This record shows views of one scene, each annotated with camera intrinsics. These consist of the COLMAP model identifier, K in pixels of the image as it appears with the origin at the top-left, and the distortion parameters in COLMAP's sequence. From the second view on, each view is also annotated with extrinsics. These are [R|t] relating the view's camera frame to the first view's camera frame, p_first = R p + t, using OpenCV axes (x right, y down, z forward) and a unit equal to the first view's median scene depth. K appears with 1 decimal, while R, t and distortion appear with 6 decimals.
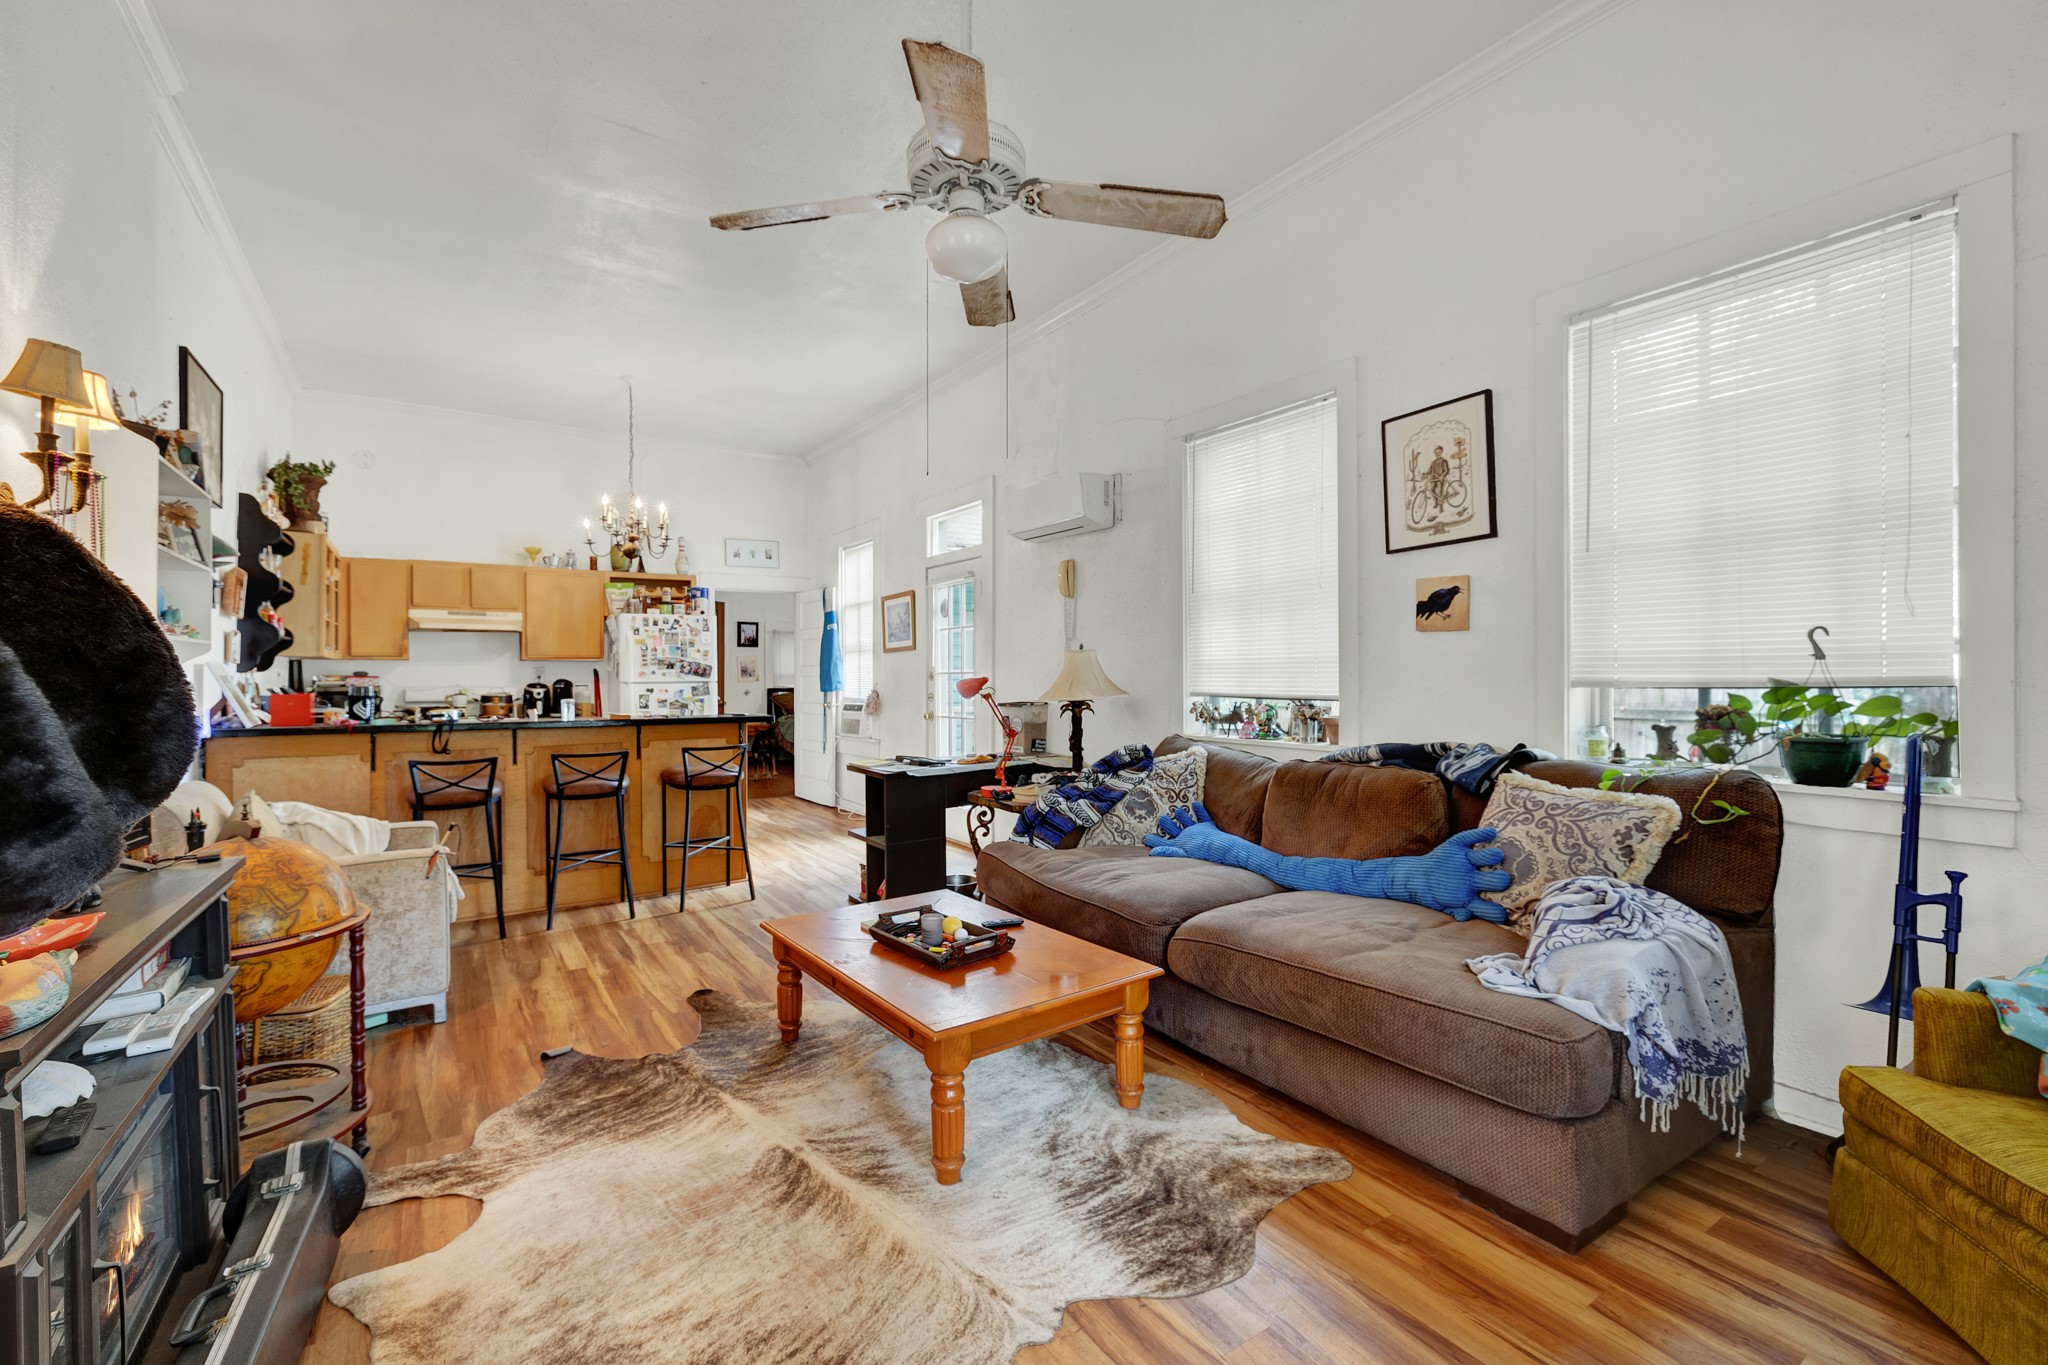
lens RADIAL K [[875.4, 0, 1013.6], [0, 875.4, 677.7], [0, 0, 1]] dist [0.002249, 0.000894]
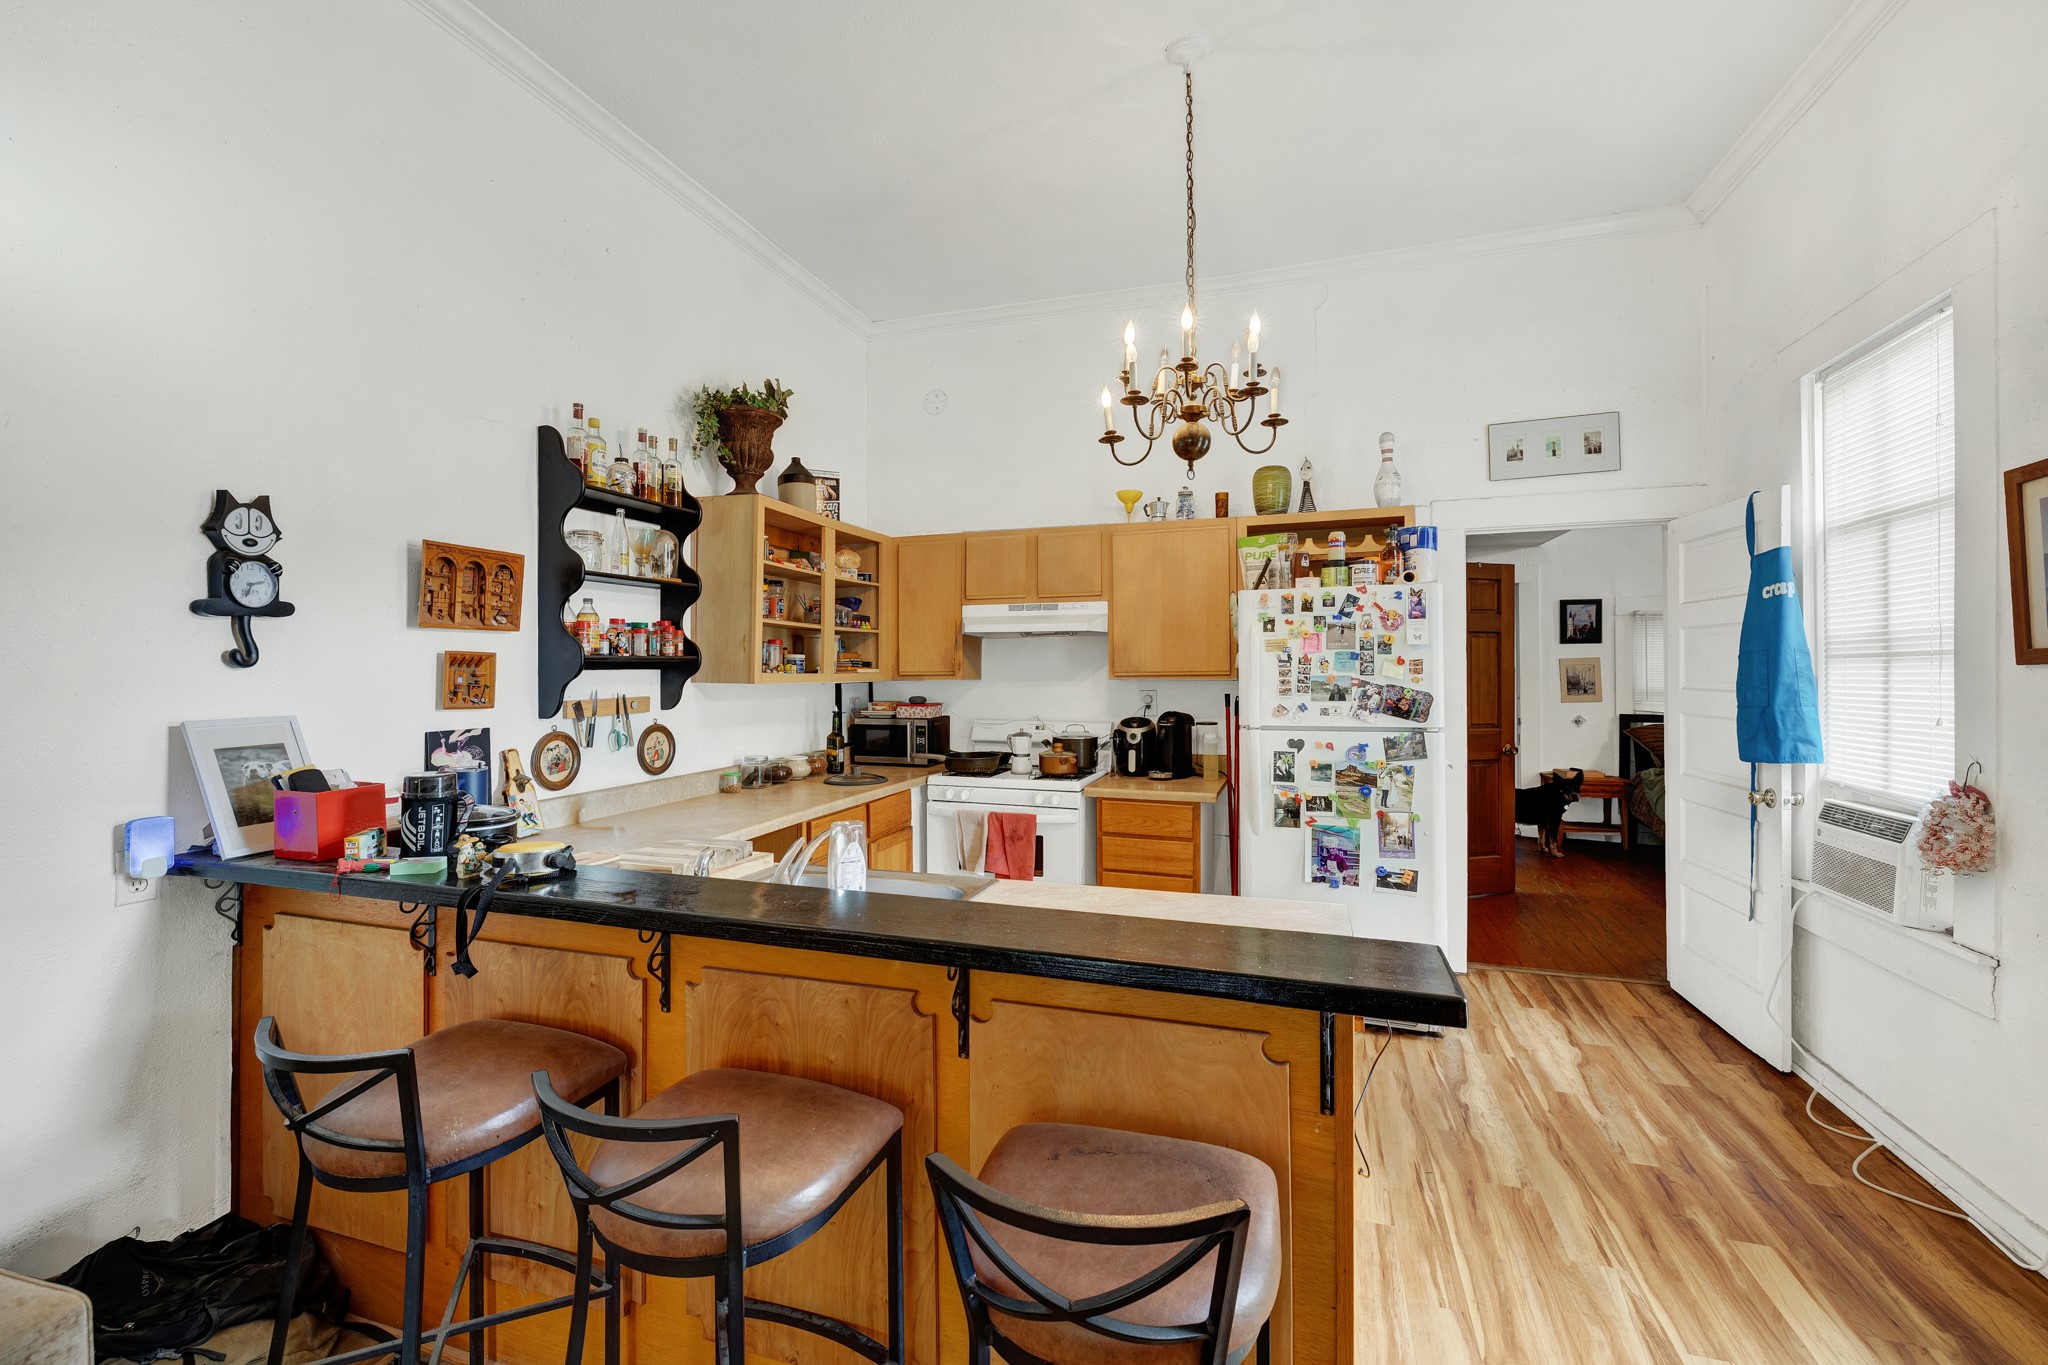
lens RADIAL K [[875.4, 0, 1011.2], [0, 875.4, 666.6], [0, 0, 1]] dist [0.002249, 0.000894]
pose [[0.615825, -0.003515, -0.787875, -0.125090], [-0.001466, 0.999983, -0.005607, -0.024961], [0.787881, 0.004608, 0.615810, 0.559684]]
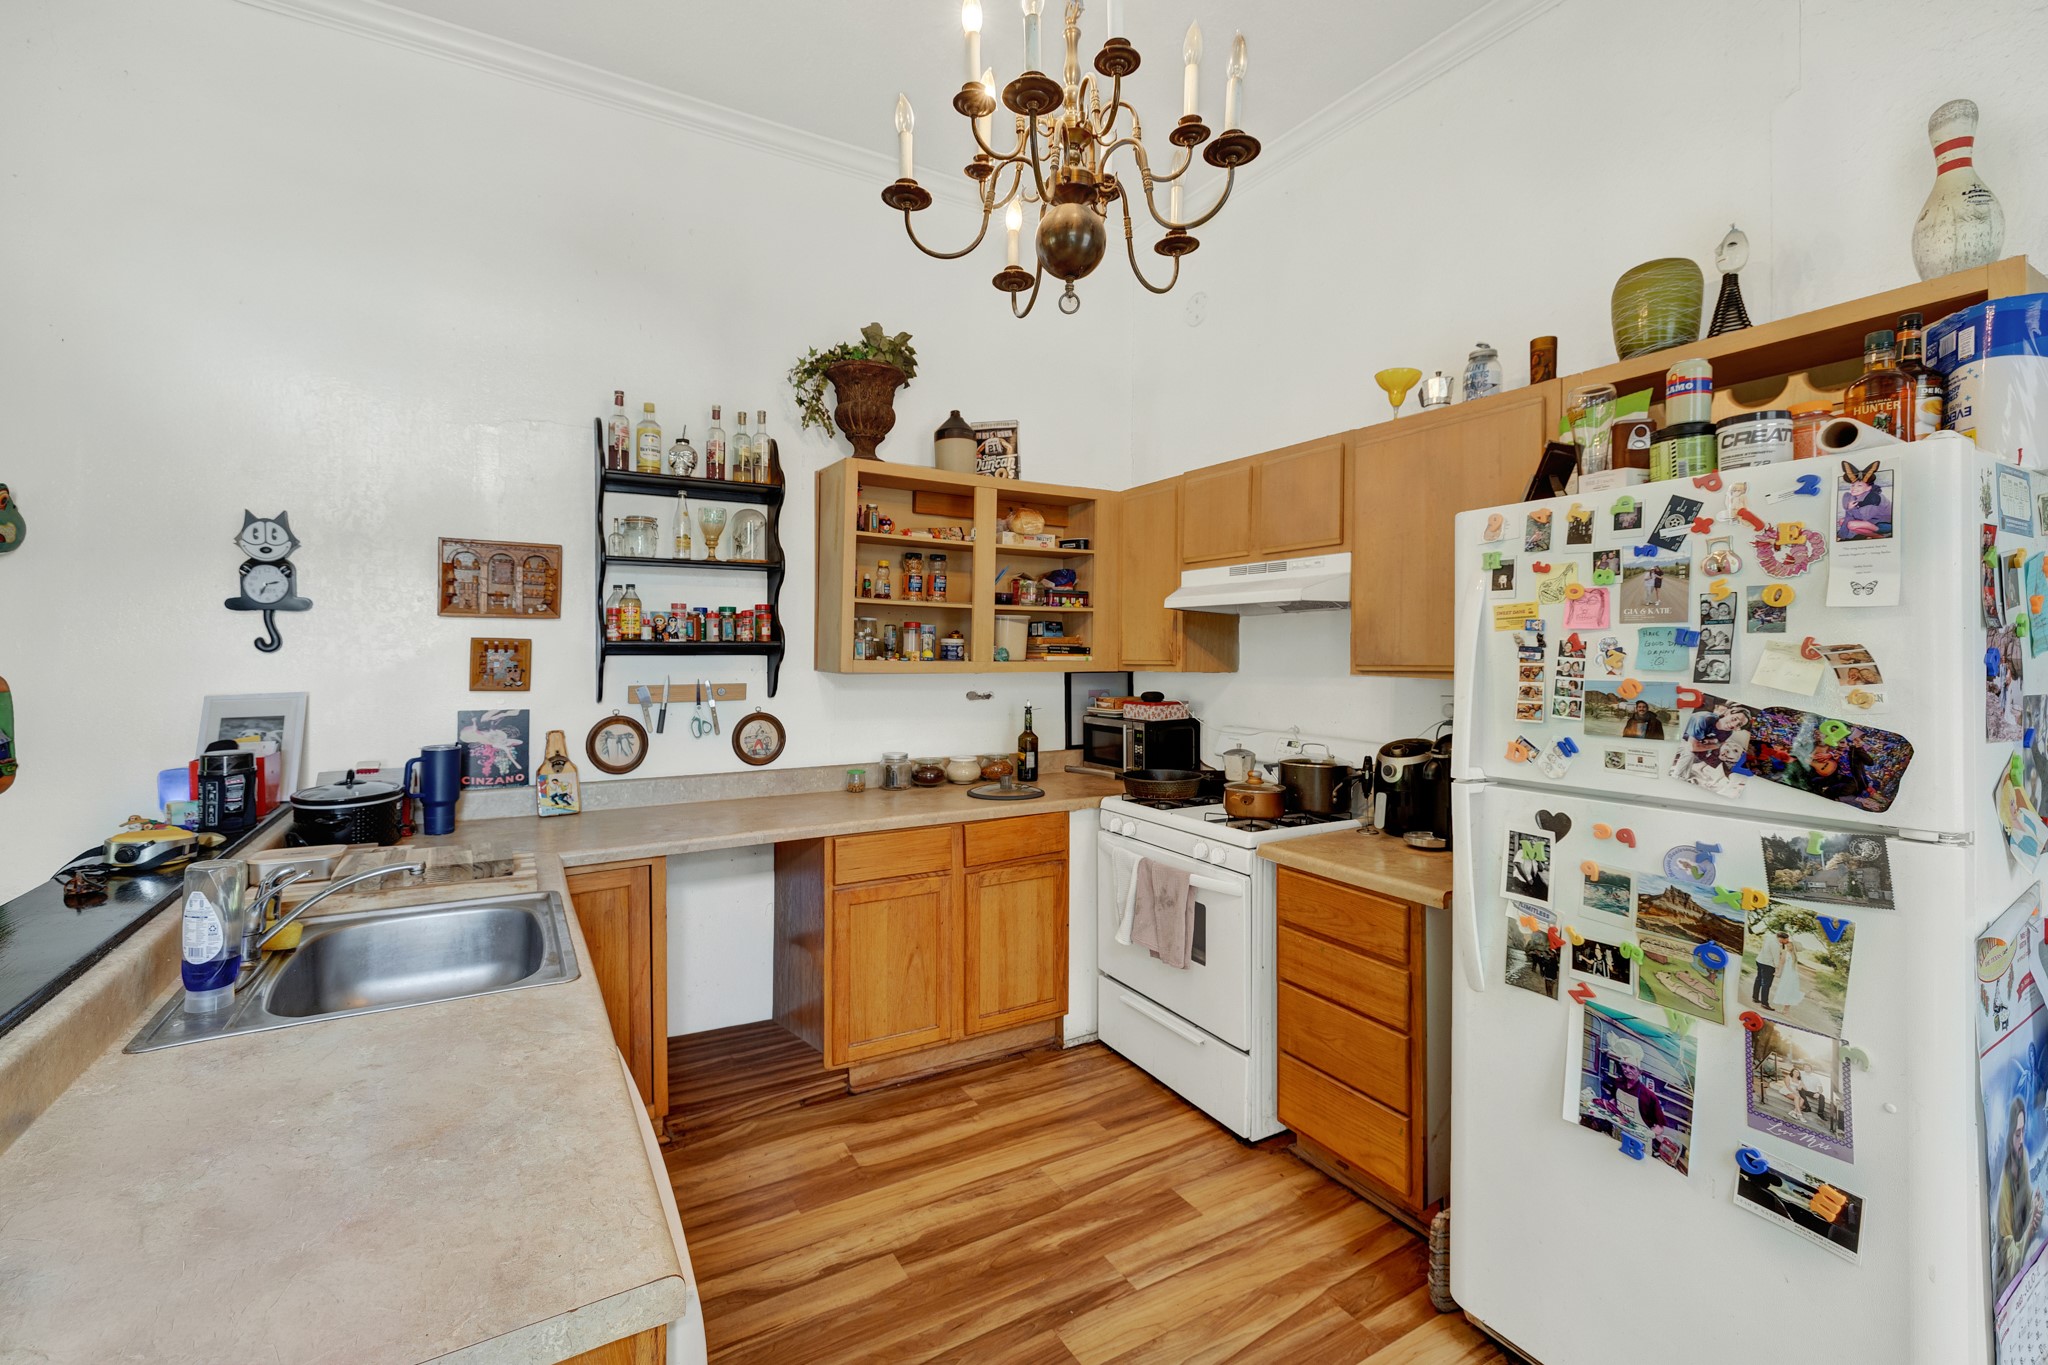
lens RADIAL K [[875.4, 0, 1014.0], [0, 875.4, 647.0], [0, 0, 1]] dist [0.002249, 0.000894]
pose [[-0.052895, -0.005755, -0.998584, -0.169785], [-0.009146, 0.999944, -0.005278, -0.028853], [0.998558, 0.008854, -0.052944, 0.846276]]
